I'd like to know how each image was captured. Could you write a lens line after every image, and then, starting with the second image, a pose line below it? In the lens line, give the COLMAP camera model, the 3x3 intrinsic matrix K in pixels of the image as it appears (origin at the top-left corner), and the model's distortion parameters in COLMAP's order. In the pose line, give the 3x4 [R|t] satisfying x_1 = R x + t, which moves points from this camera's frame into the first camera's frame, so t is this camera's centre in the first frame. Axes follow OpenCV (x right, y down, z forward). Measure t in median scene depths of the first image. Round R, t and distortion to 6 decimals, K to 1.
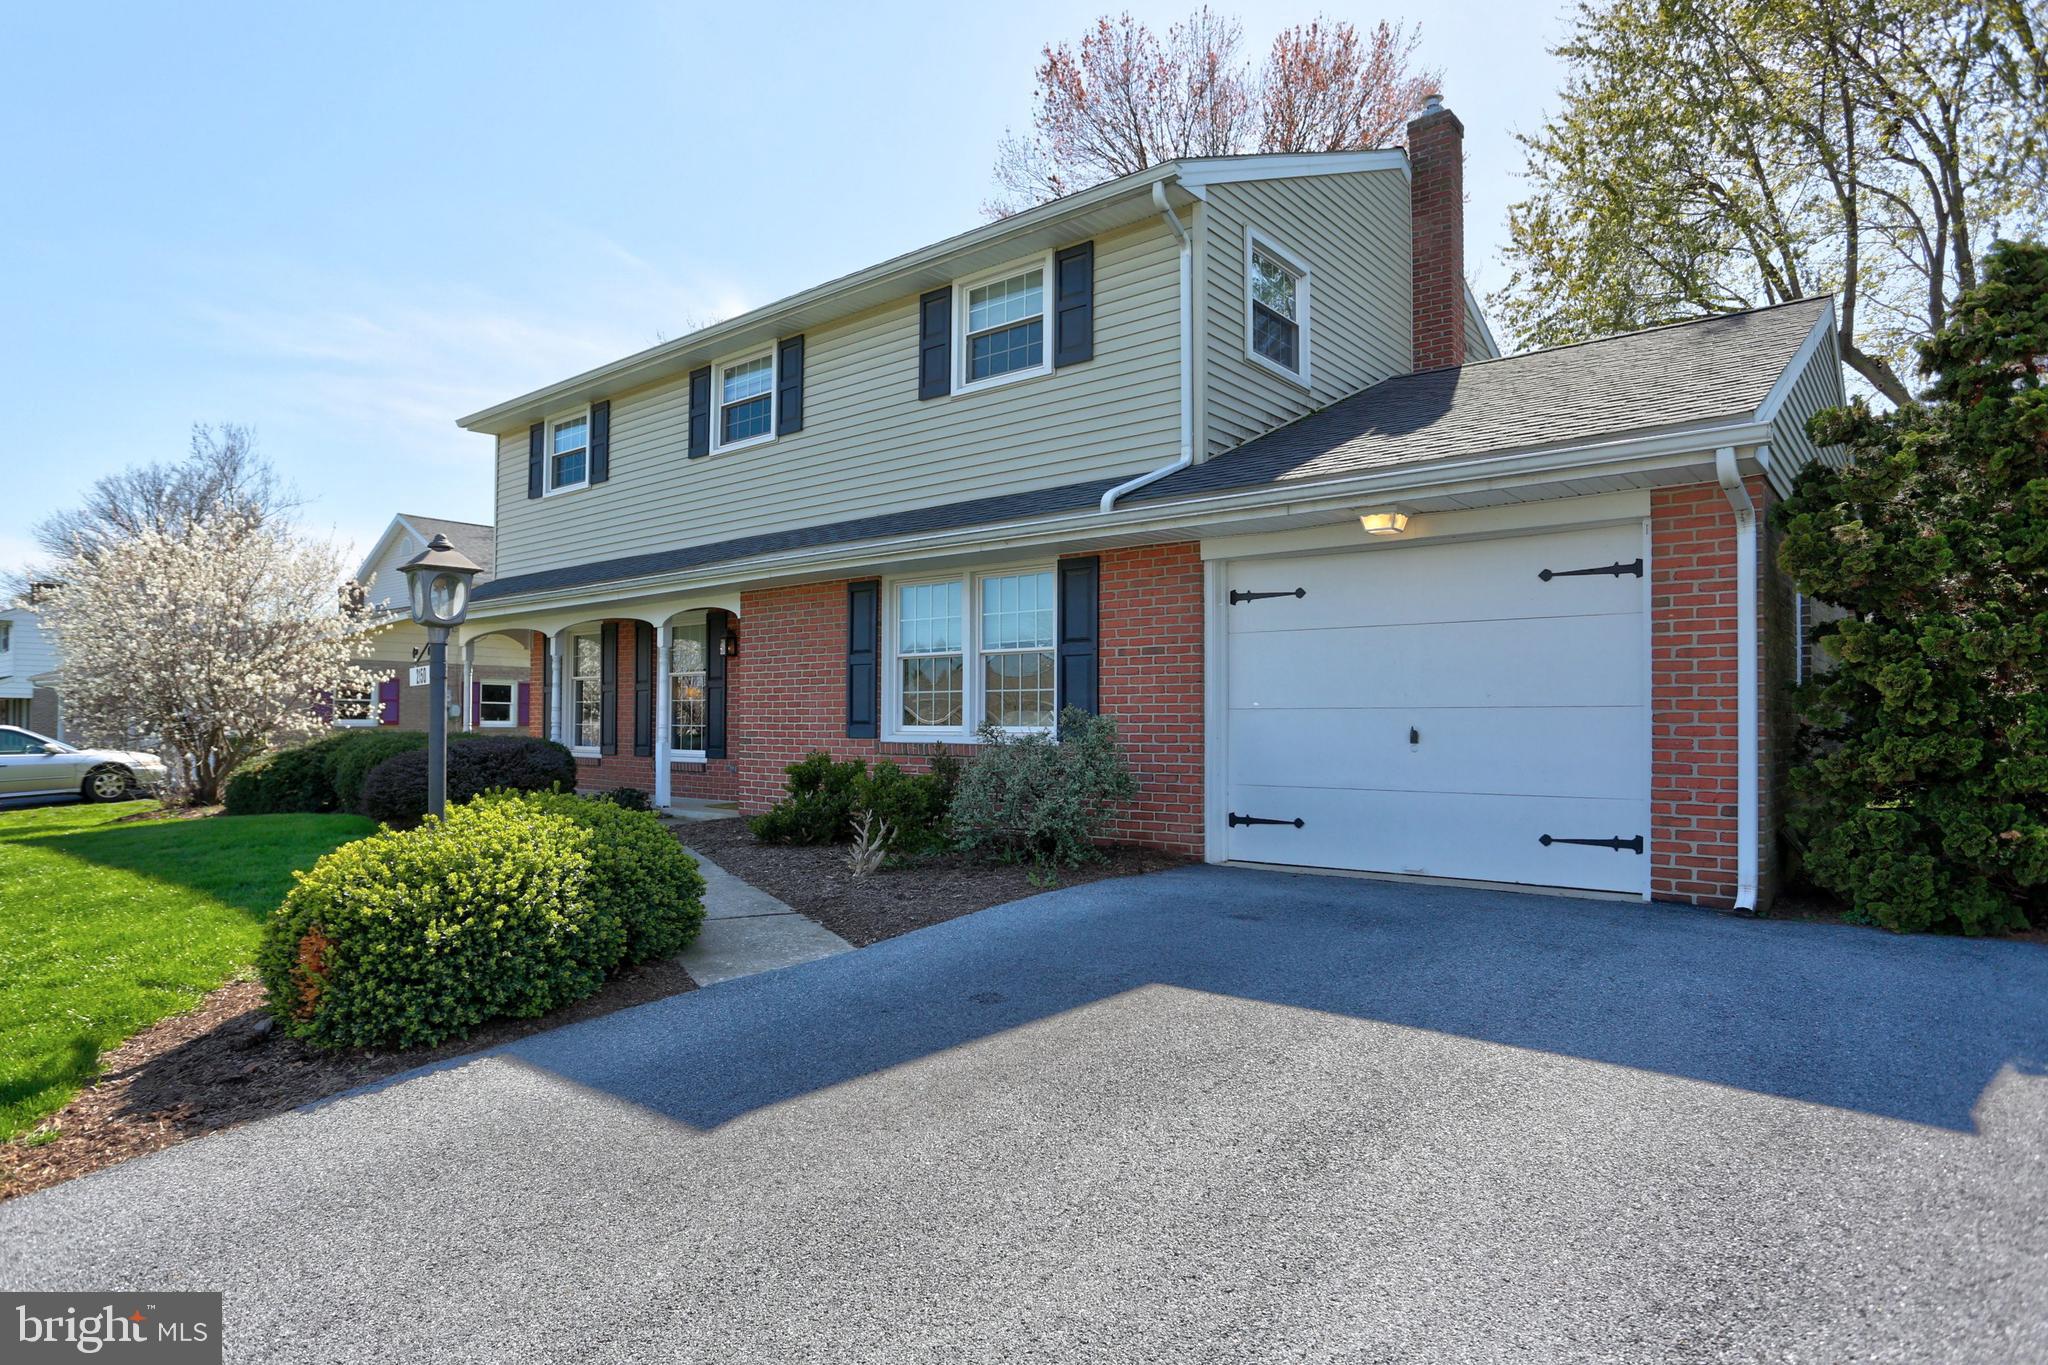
lens RADIAL K [[1145.1, 0, 1024.0], [0, 1145.1, 682.5], [0, 0, 1]] dist [-0.071139, 0.040534]
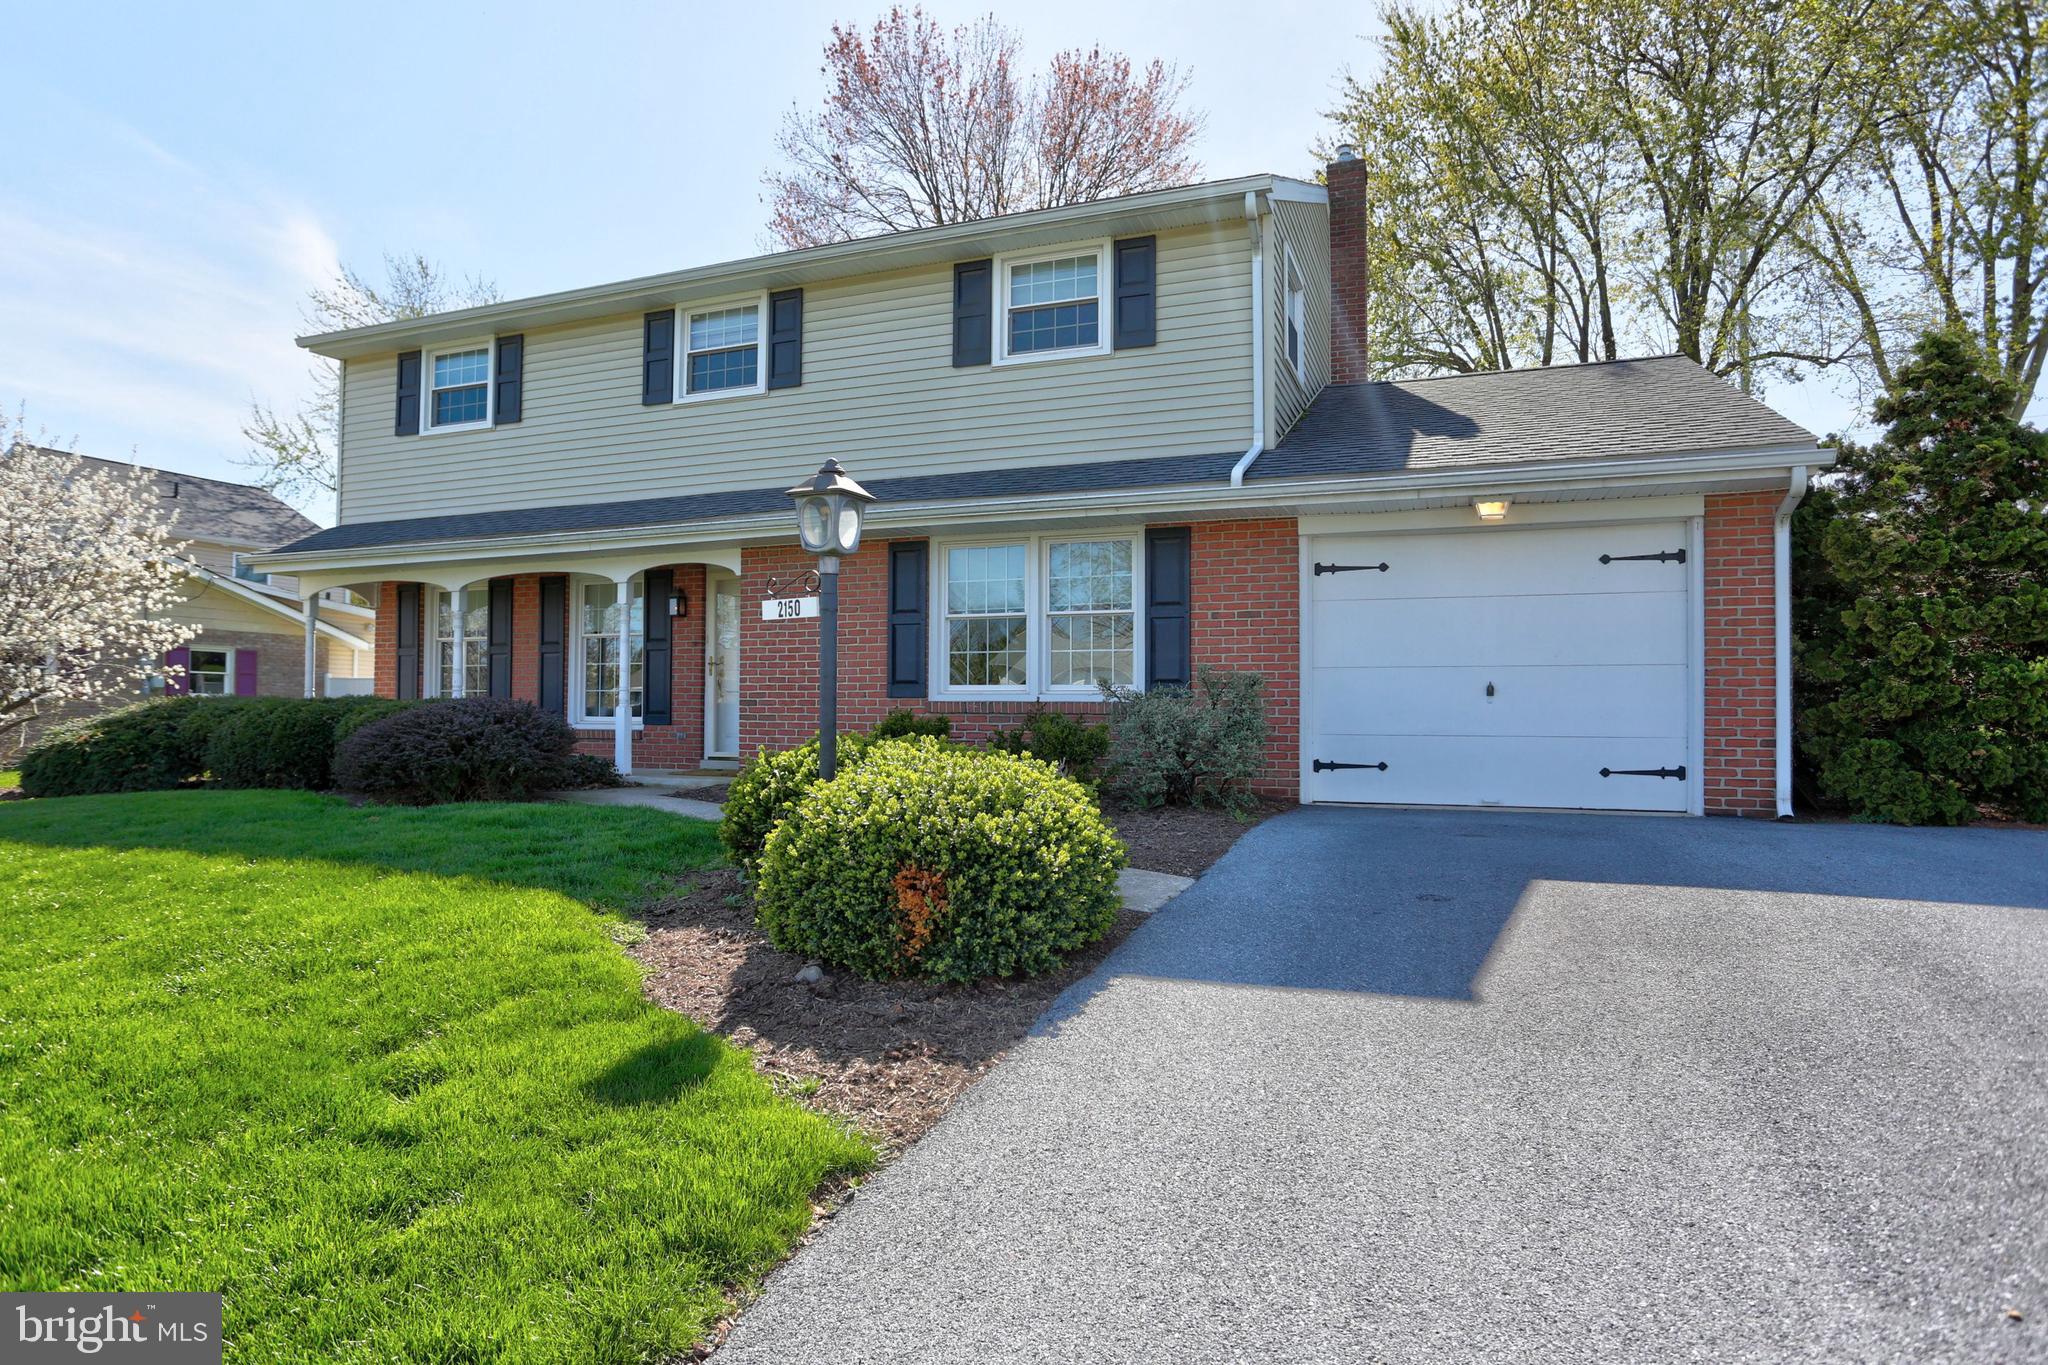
lens RADIAL K [[1145.1, 0, 1024.0], [0, 1145.1, 682.5], [0, 0, 1]] dist [-0.071139, 0.040534]
pose [[0.950665, 0.014719, 0.309870, -0.381010], [-0.015749, 0.999876, 0.000823, 0.035472], [-0.309820, -0.005662, 0.950779, 0.014730]]
